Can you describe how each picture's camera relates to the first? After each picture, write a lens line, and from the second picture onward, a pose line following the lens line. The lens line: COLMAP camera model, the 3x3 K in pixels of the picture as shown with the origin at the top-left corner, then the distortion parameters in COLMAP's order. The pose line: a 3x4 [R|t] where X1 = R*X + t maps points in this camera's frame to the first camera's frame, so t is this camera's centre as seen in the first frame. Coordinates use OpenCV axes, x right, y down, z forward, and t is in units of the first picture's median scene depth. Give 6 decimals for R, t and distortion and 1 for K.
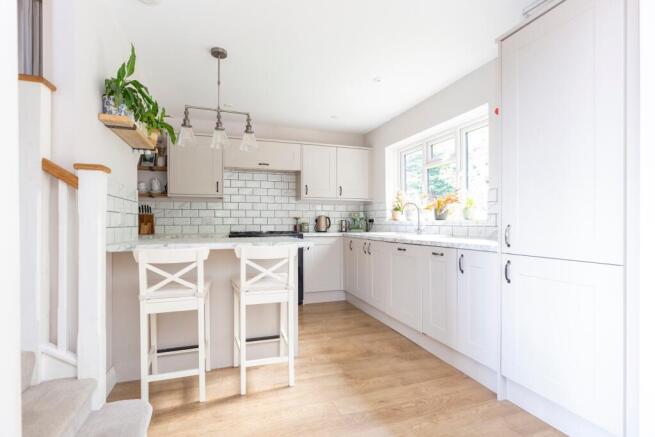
lens RADIAL K [[306.3, 0, 327.5], [0, 306.3, 218.5], [0, 0, 1]] dist [-0.014302, 0.000200]
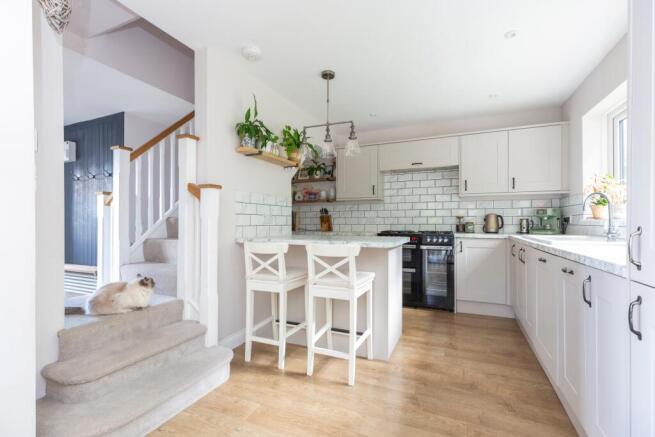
lens RADIAL K [[286.8, 0, 327.5], [0, 286.8, 218.5], [0, 0, 1]] dist [-0.002418, 0.000072]
pose [[0.739726, -0.009169, -0.672845, 0.252812], [0.010104, 0.999946, -0.002517, 0.001094], [0.672832, -0.004937, 0.739779, 0.137204]]
